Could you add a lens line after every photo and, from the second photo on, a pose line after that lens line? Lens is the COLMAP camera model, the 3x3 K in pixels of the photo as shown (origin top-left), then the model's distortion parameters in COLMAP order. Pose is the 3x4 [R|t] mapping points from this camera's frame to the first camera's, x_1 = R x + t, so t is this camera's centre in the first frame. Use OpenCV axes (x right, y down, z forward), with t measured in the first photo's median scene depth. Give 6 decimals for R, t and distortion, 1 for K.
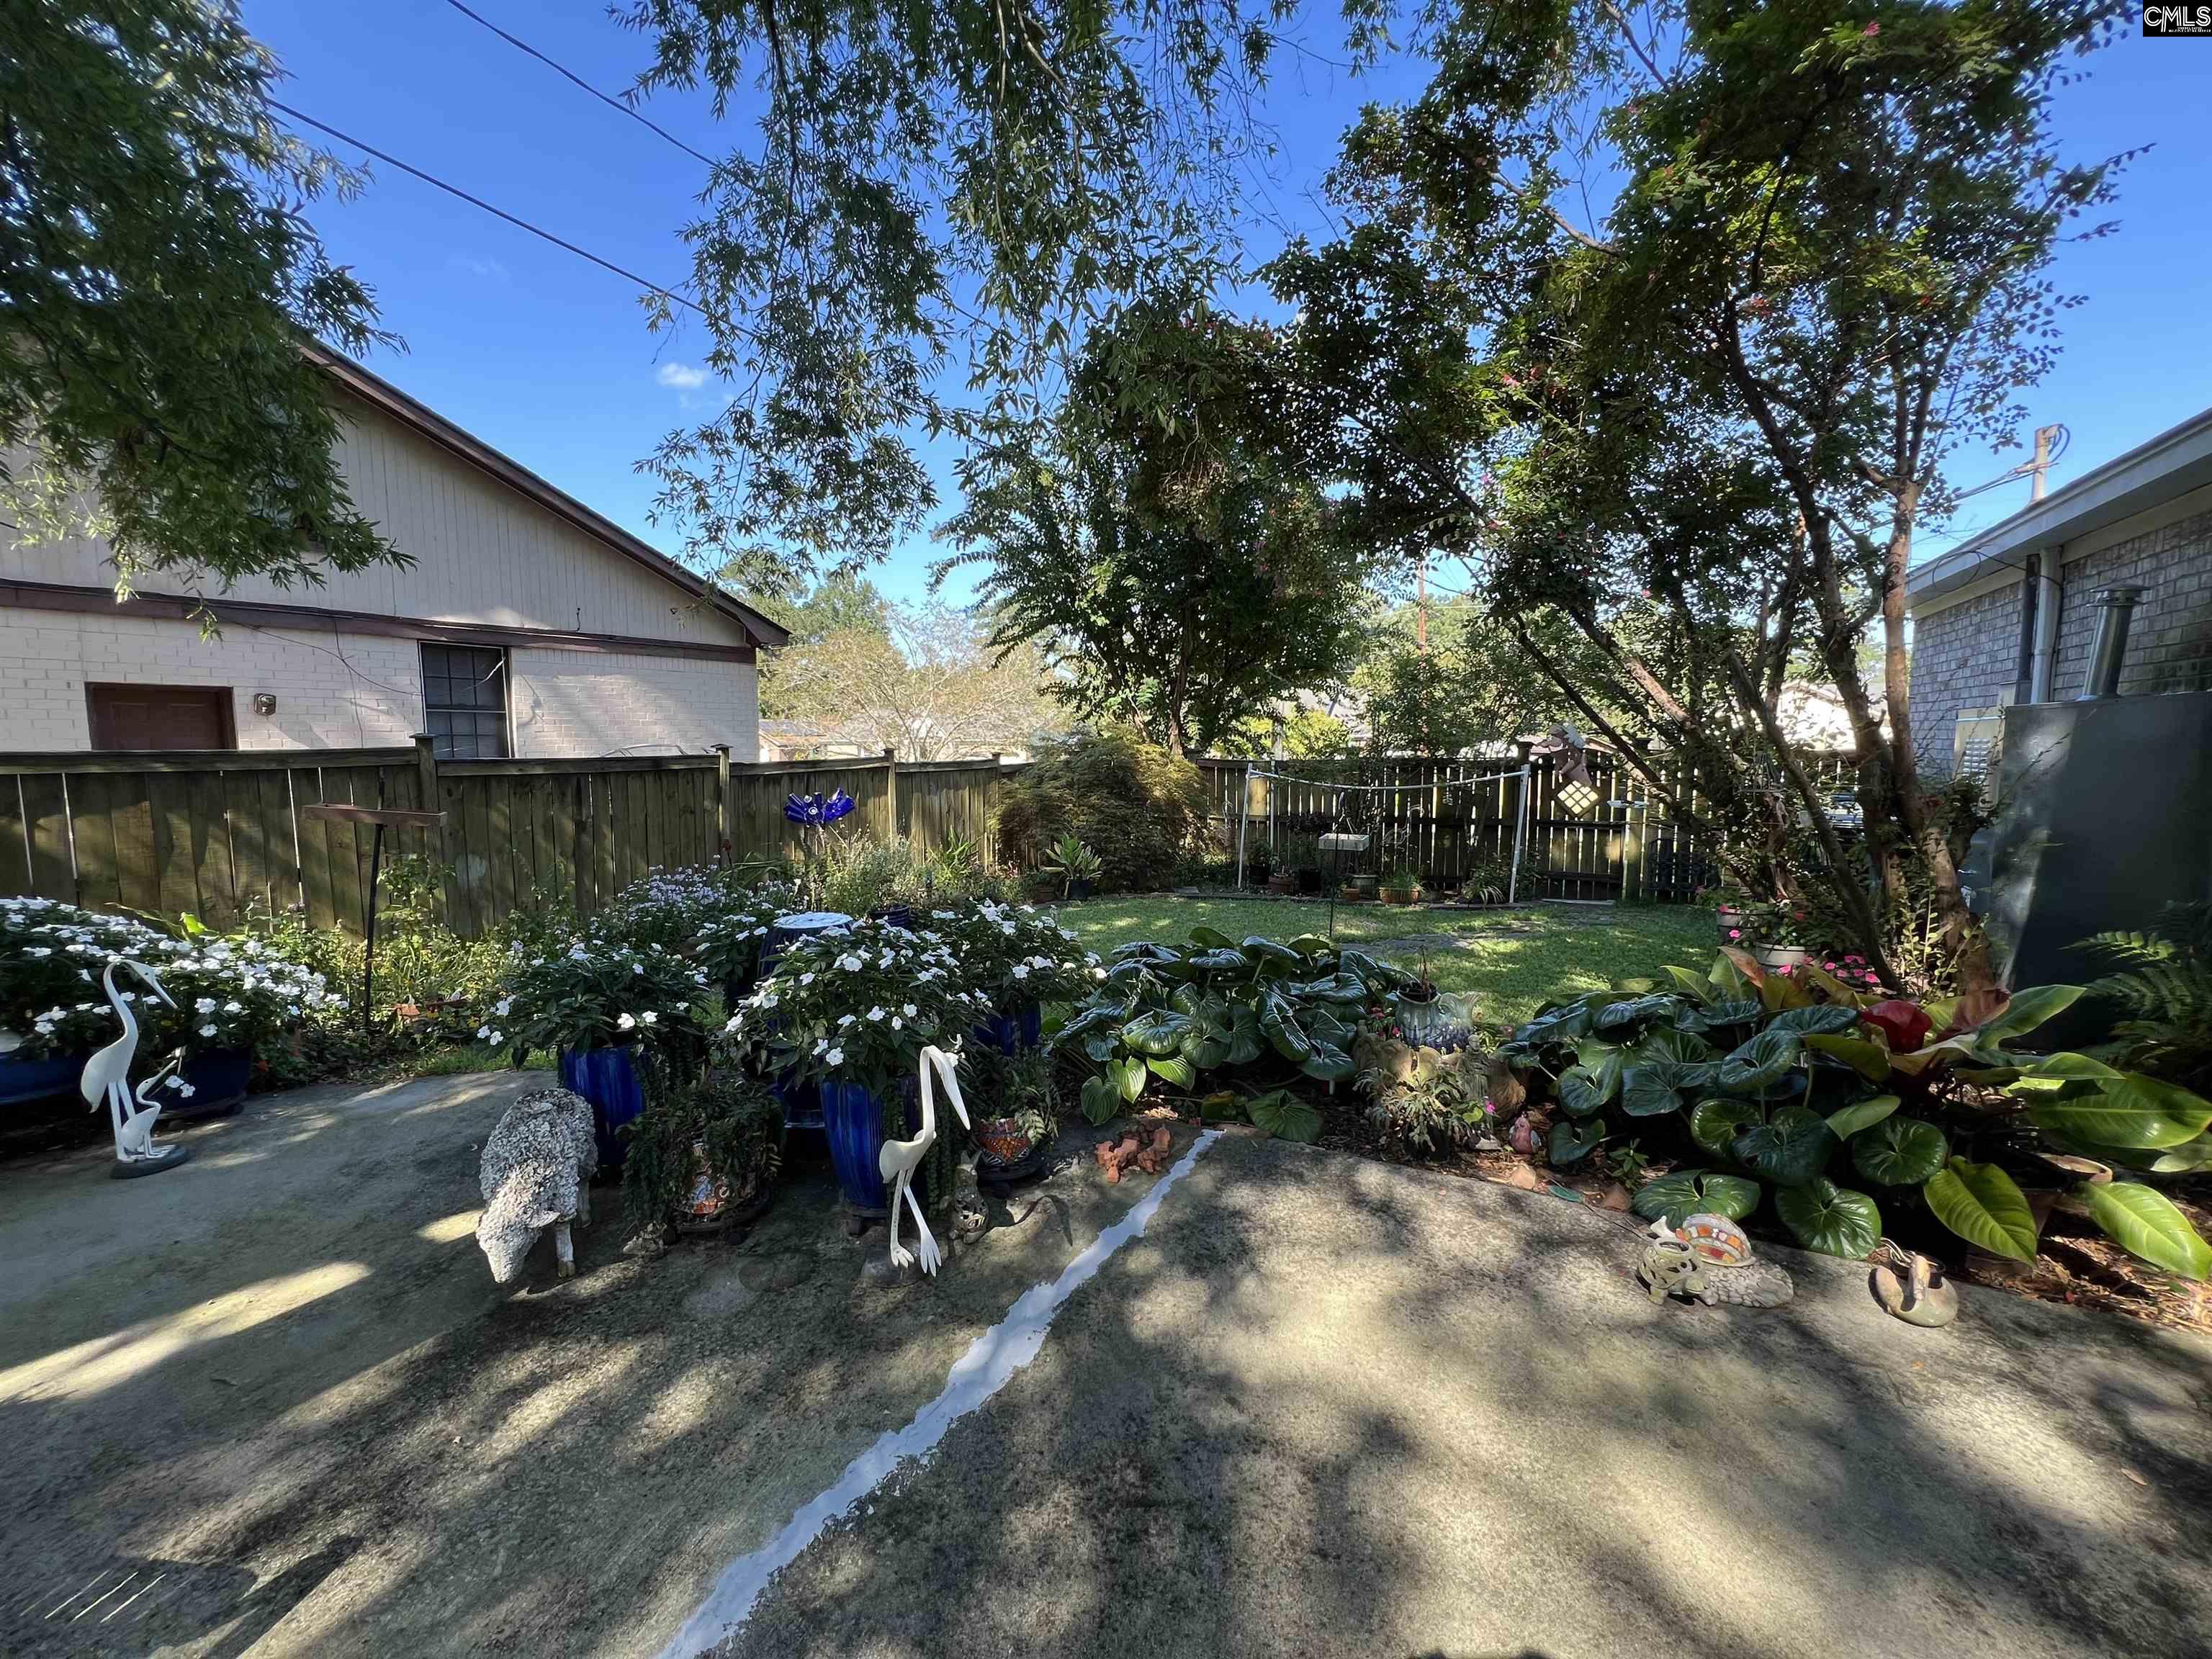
lens RADIAL K [[889.7, 0, 1106.8], [0, 889.7, 824.2], [0, 0, 1]] dist [0.000134, 0.000233]
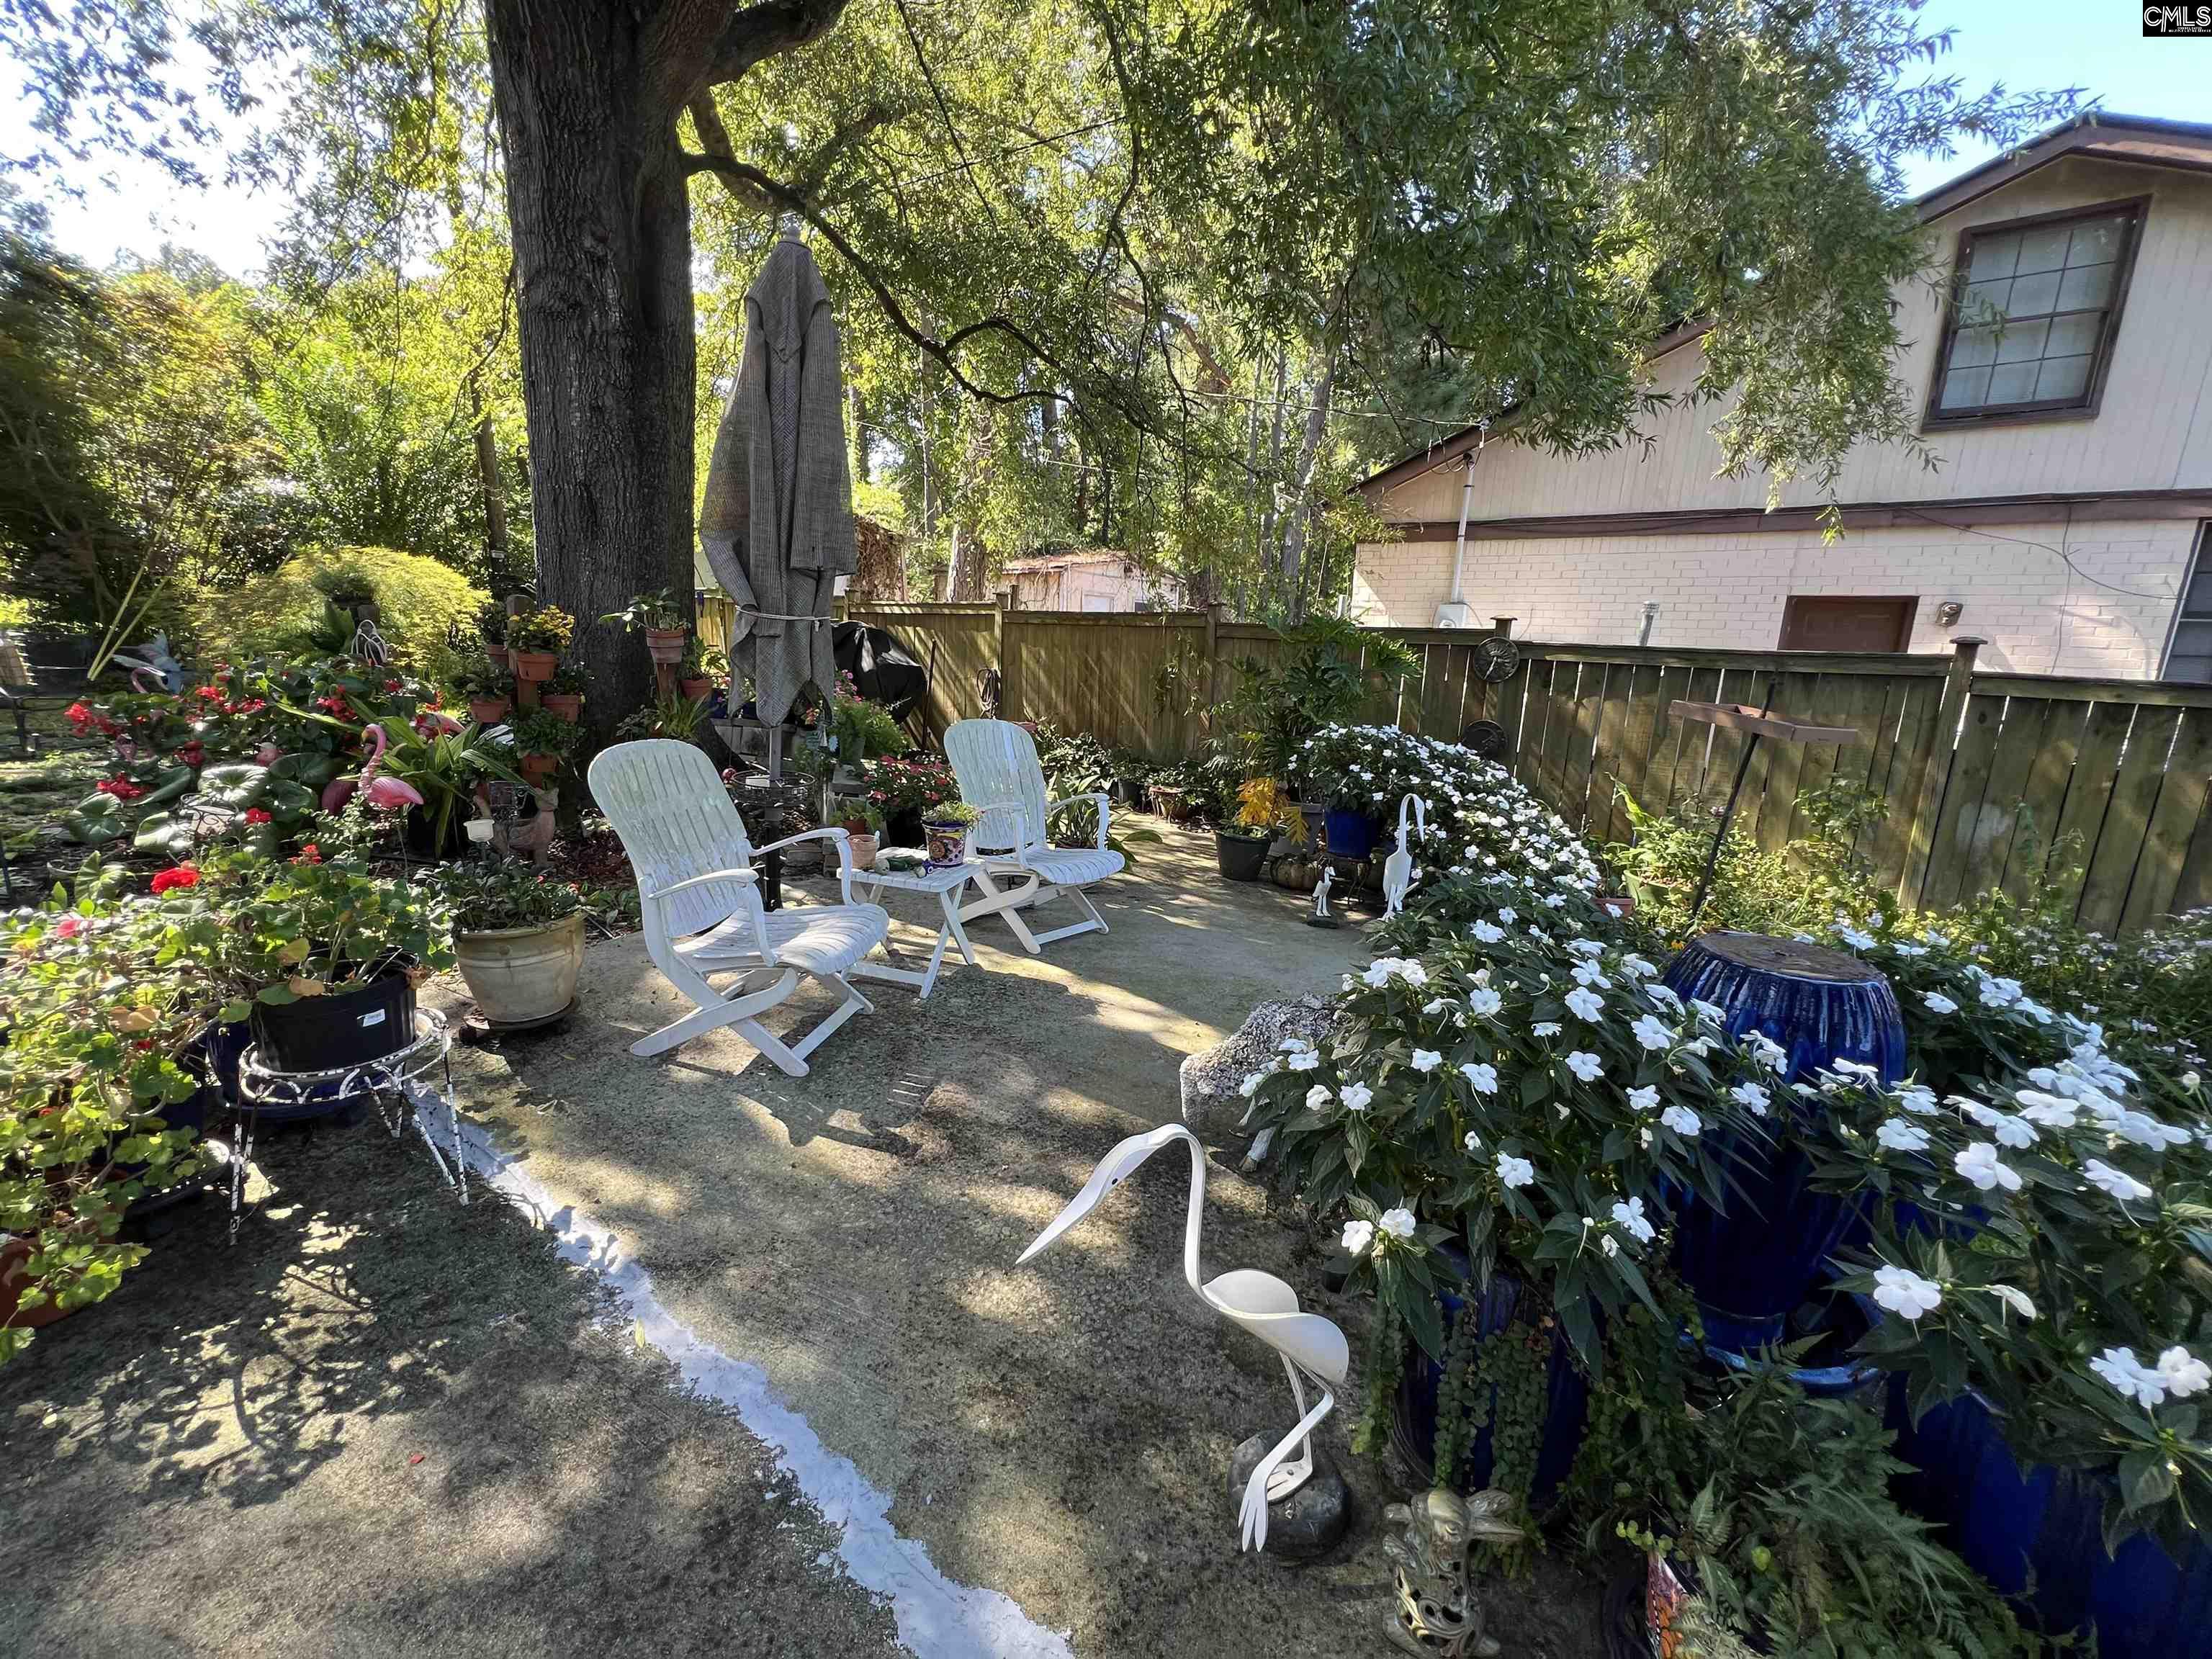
lens RADIAL K [[889.7, 0, 1105.6], [0, 889.7, 822.5], [0, 0, 1]] dist [0.000134, 0.000233]
pose [[-0.130233, 0.205852, -0.969878, 0.095171], [-0.136183, 0.965224, 0.223151, -0.017701], [0.982086, 0.161142, -0.097670, 0.326515]]
